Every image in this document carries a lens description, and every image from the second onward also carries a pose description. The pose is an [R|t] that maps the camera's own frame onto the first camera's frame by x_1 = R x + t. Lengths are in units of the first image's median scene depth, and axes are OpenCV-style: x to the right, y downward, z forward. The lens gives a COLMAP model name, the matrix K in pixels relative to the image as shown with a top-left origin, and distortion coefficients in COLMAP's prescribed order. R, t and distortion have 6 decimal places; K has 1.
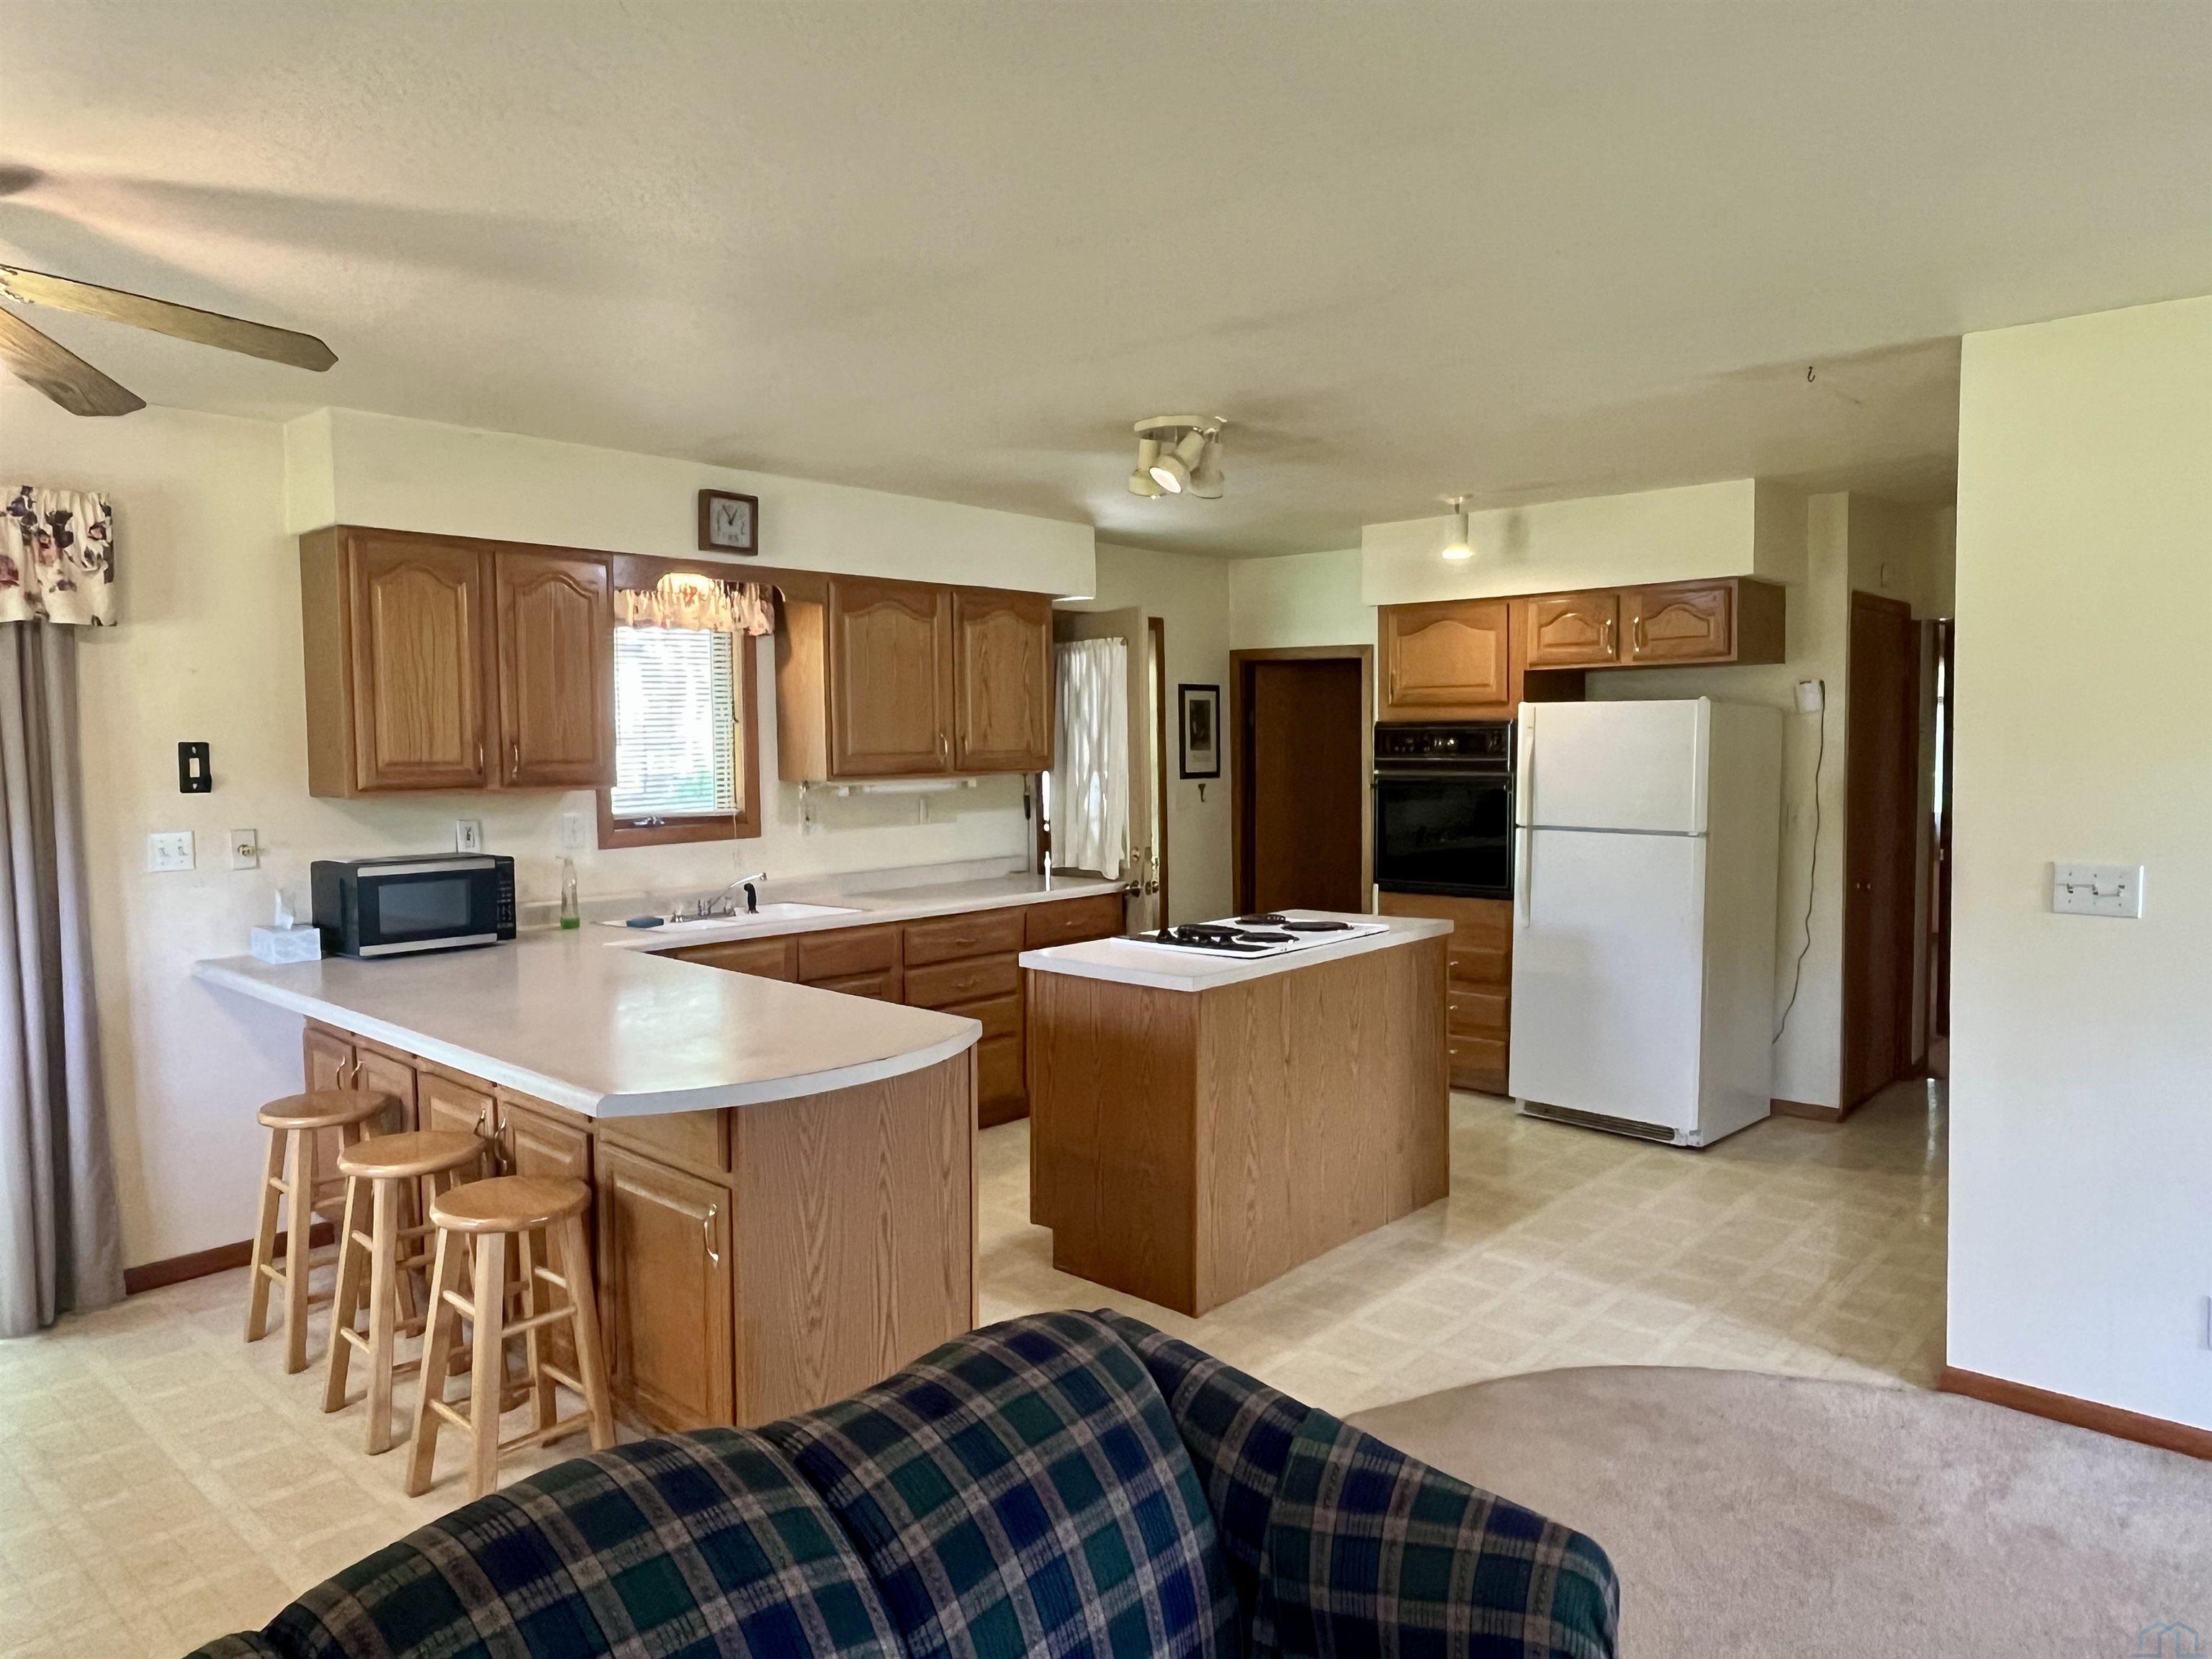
lens RADIAL K [[1430.3, 0, 1109.7], [0, 1430.3, 824.3], [0, 0, 1]] dist [-0.002162, -0.005363]
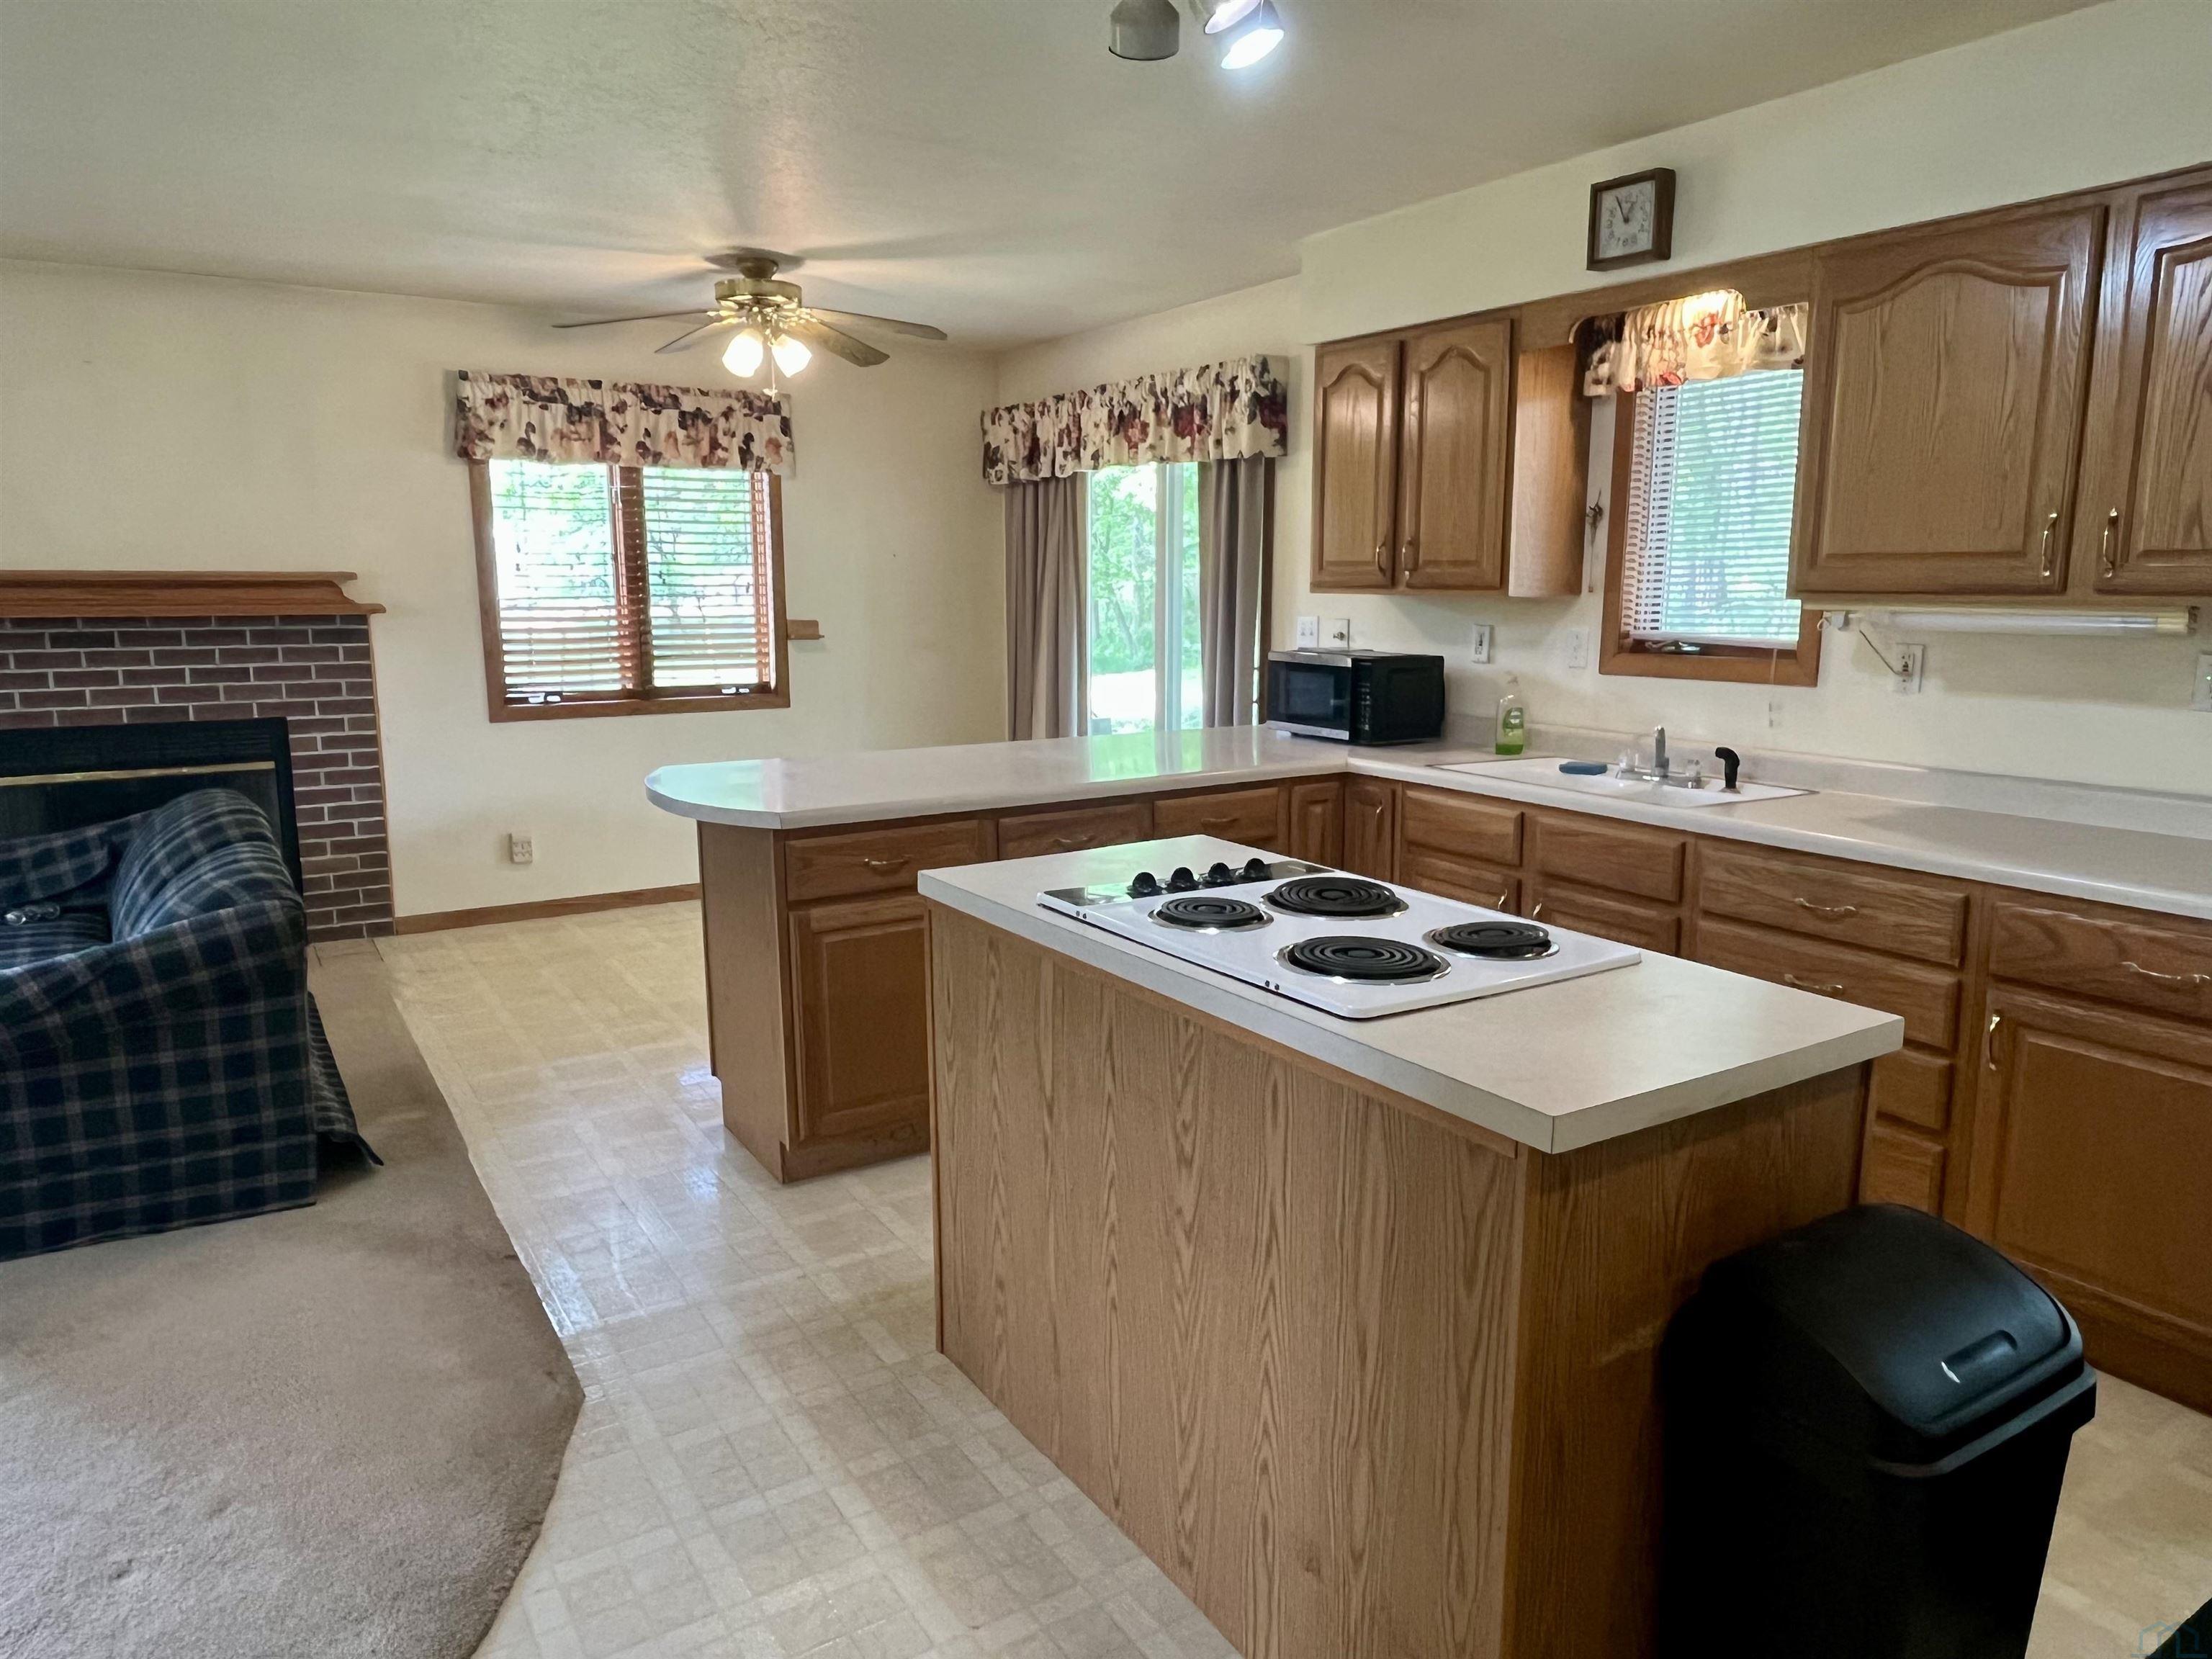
lens RADIAL K [[1430.3, 0, 1123.5], [0, 1430.3, 830.5], [0, 0, 1]] dist [-0.002162, -0.005363]
pose [[-0.262746, 0.175495, -0.948771, 0.511899], [-0.059744, 0.978474, 0.197534, -0.040391], [0.963014, 0.108585, -0.246605, 0.950997]]
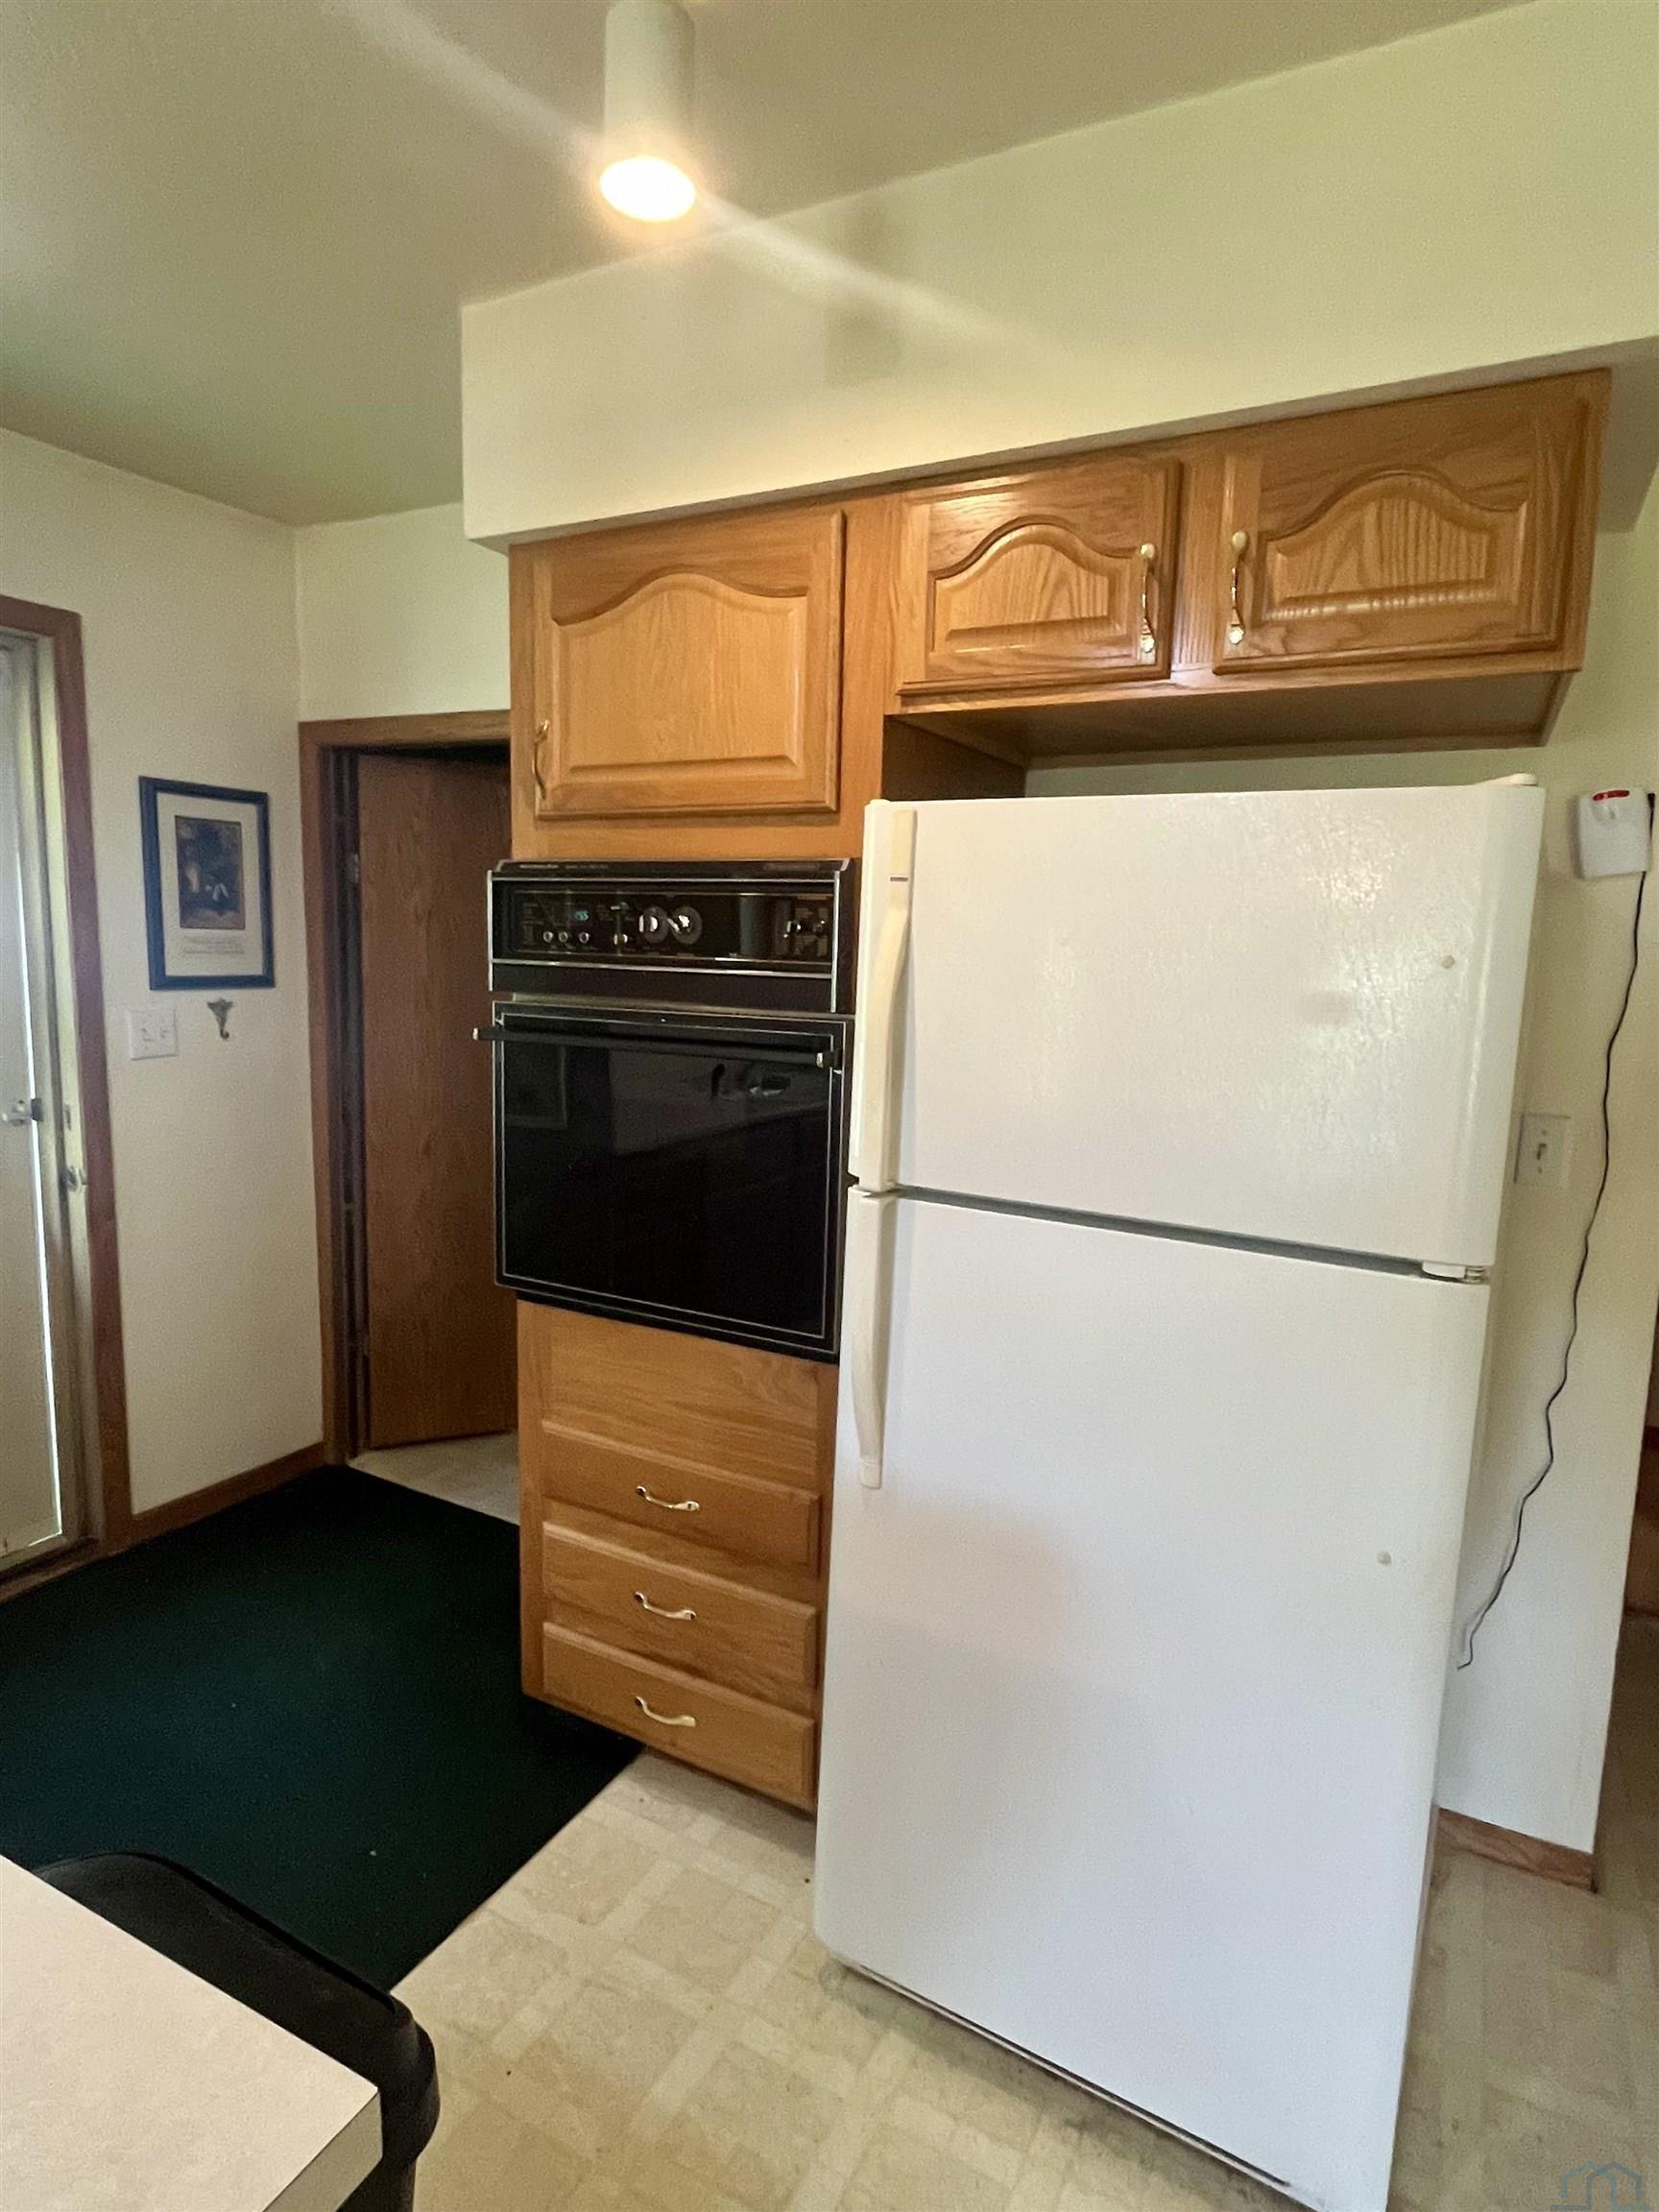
lens RADIAL K [[1212.4, 0, 823.8], [0, 1212.4, 1107.0], [0, 0, 1]] dist [-0.001840, -0.003102]
pose [[0.971648, 0.004498, 0.236388, 0.247473], [-0.023348, 0.996758, 0.077002, -0.043491], [-0.235275, -0.080338, 0.968603, 0.852530]]
